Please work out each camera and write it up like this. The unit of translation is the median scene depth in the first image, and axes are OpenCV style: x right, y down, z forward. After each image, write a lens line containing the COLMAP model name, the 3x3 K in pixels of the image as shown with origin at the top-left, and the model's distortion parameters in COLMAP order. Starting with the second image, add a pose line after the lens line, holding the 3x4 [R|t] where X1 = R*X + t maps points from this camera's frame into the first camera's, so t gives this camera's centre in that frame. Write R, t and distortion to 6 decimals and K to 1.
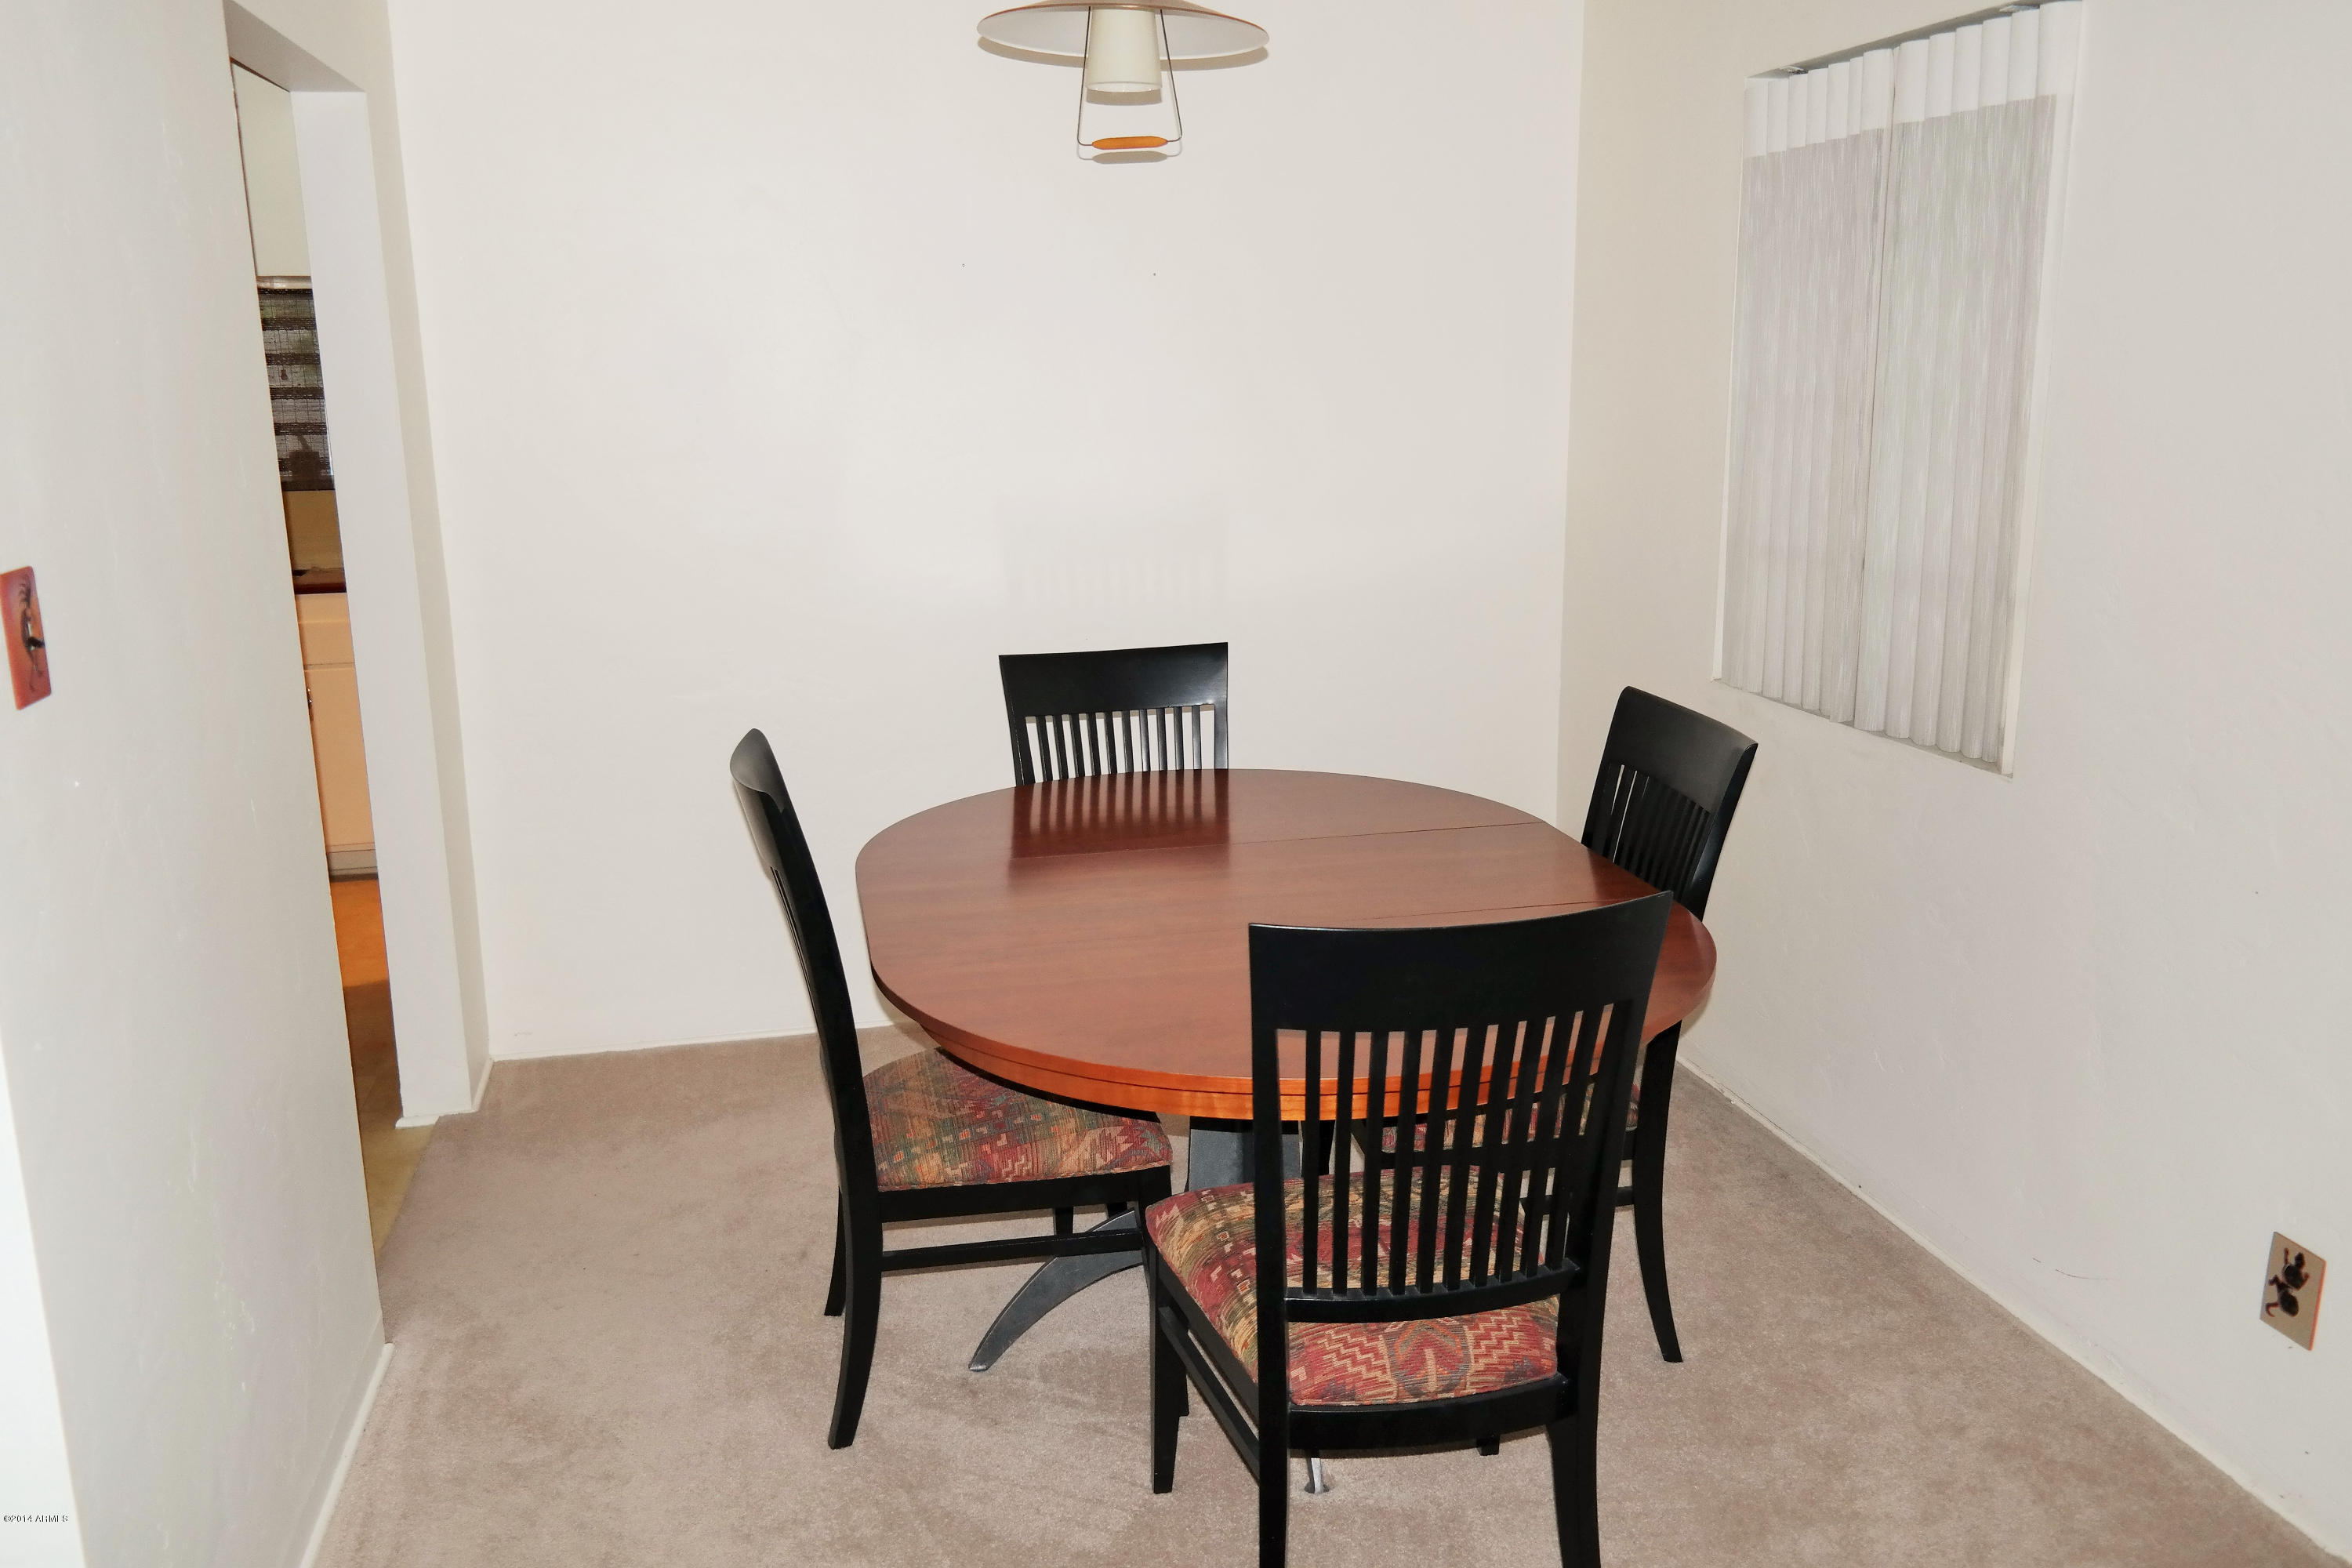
lens RADIAL K [[1908.0, 0, 1182.3], [0, 1908.0, 785.4], [0, 0, 1]] dist [0.017398, 0.011272]
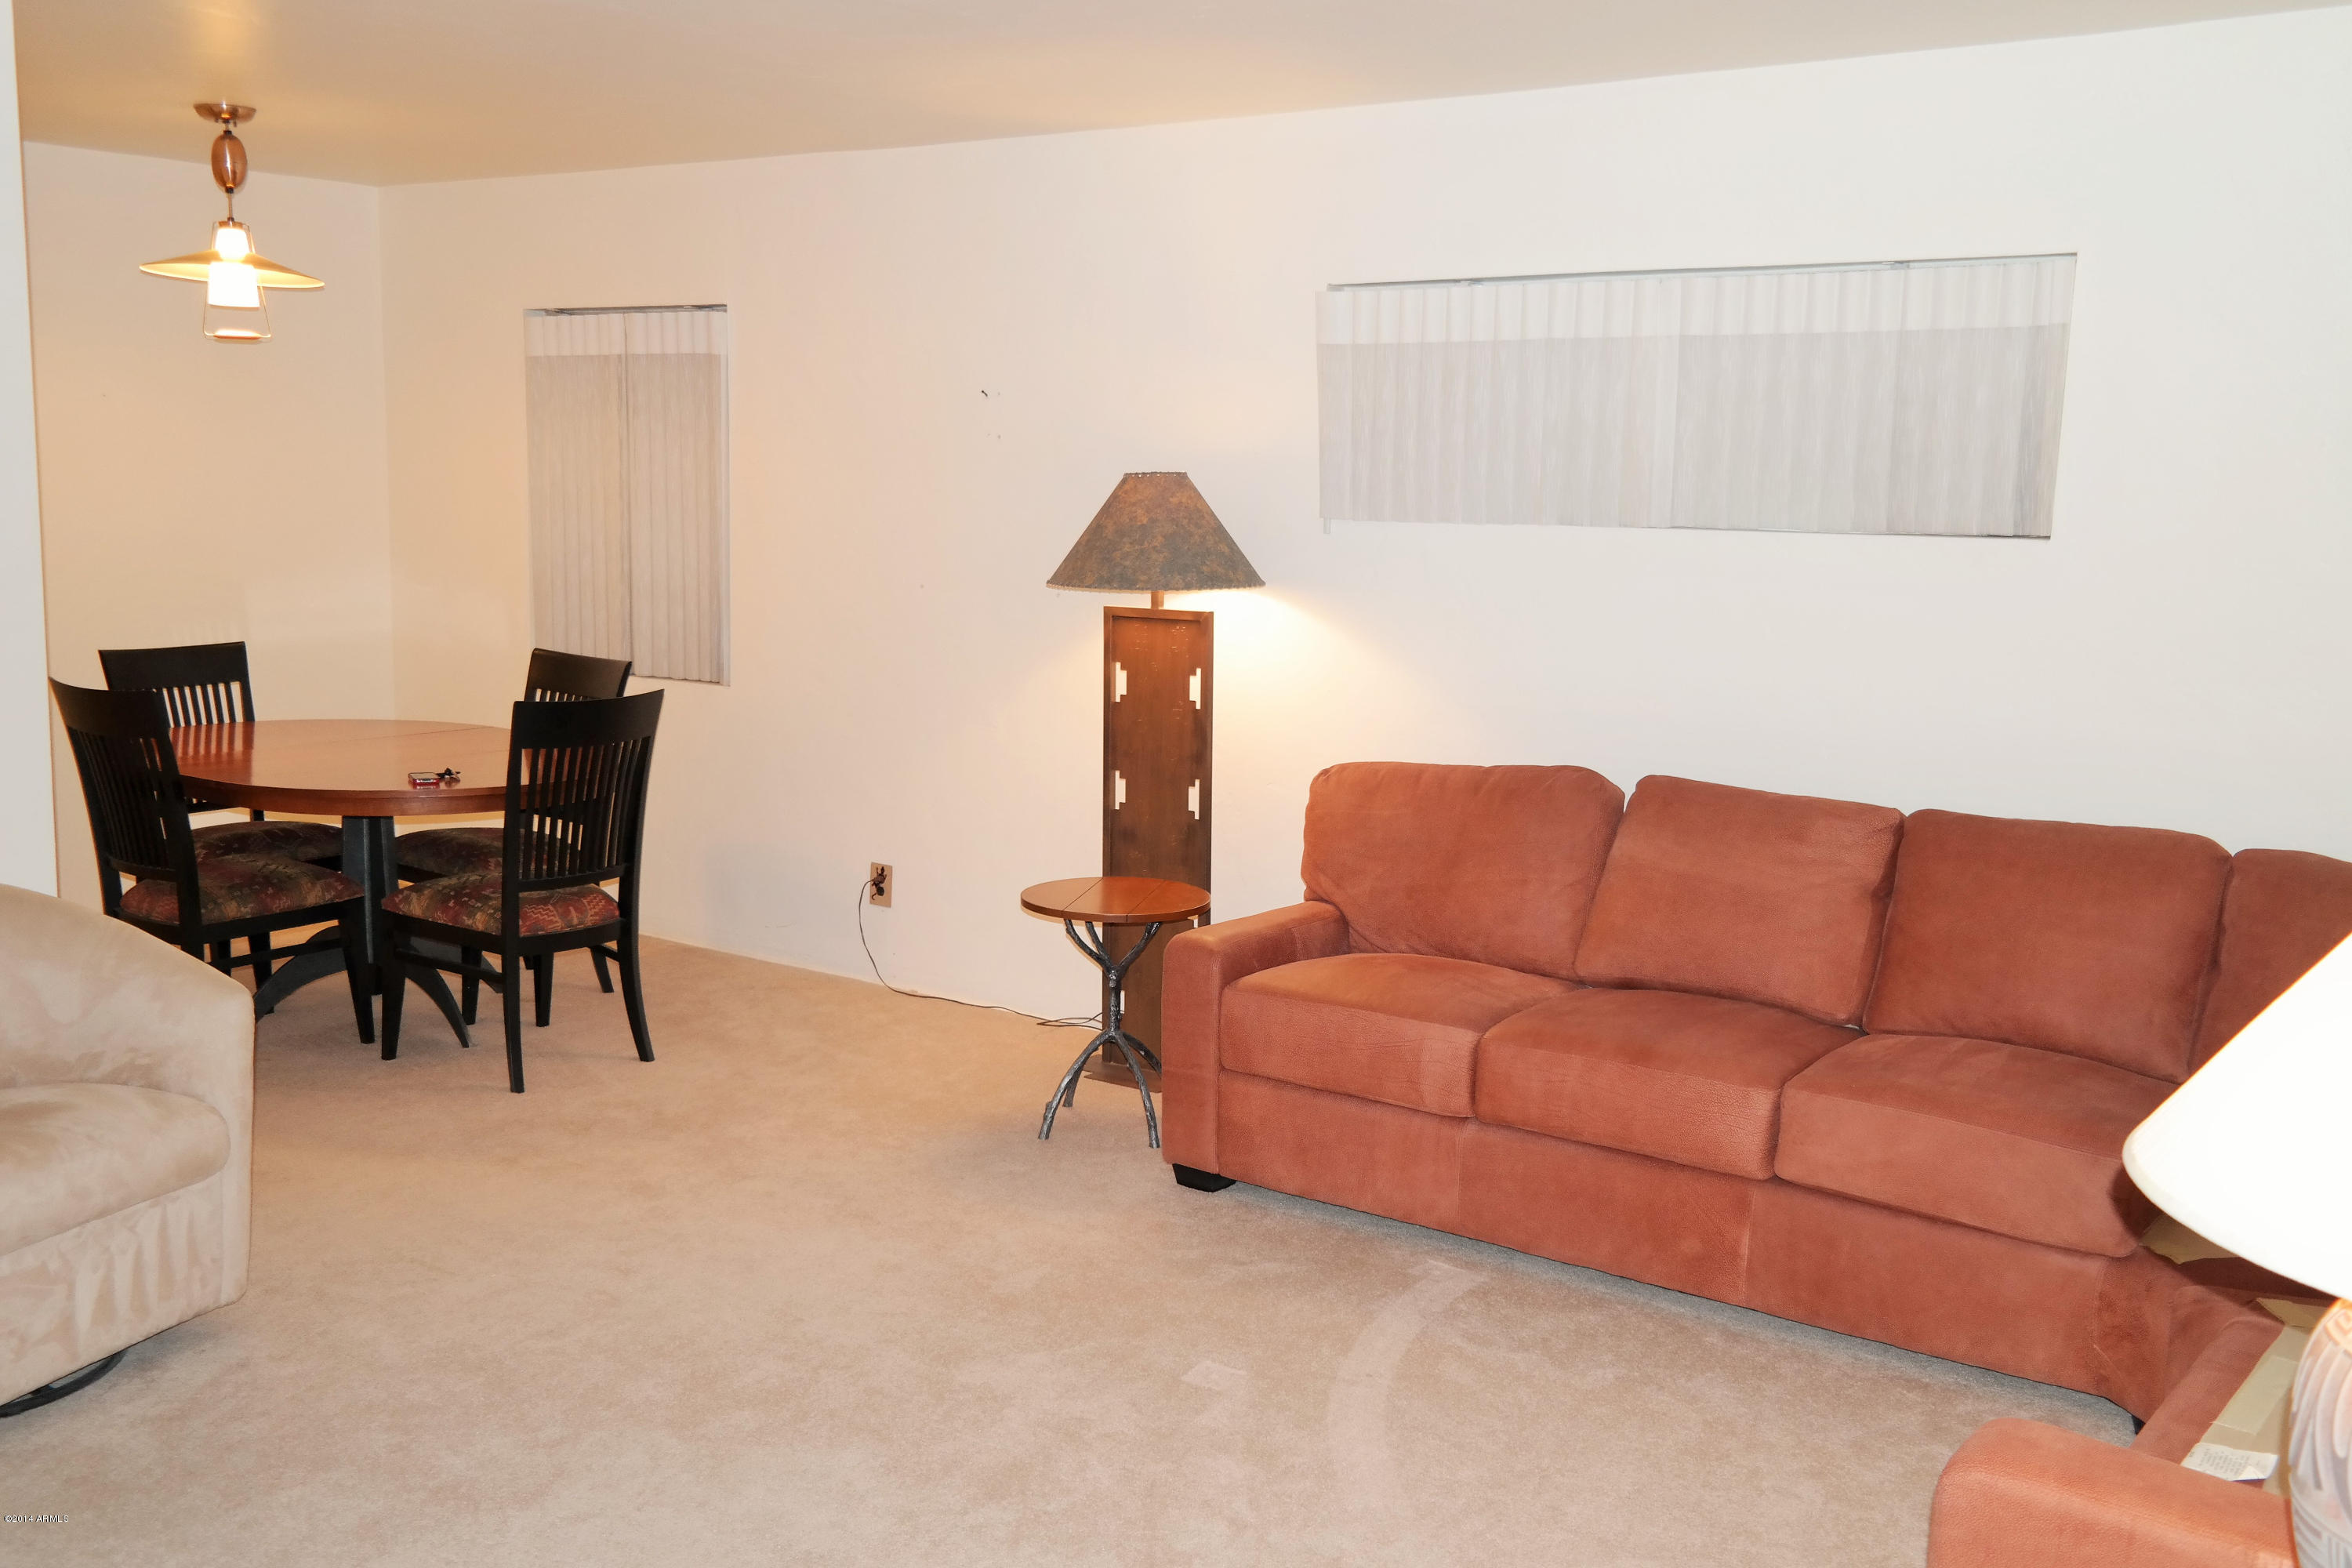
lens RADIAL K [[2240.1, 0, 1158.6], [0, 2240.1, 778.2], [0, 0, 1]] dist [0.061122, 0.000000]
pose [[0.751645, -0.063910, 0.656464, -0.854320], [0.119413, 0.992033, -0.040148, 0.265761], [-0.648668, 0.108568, 0.753288, -1.150797]]
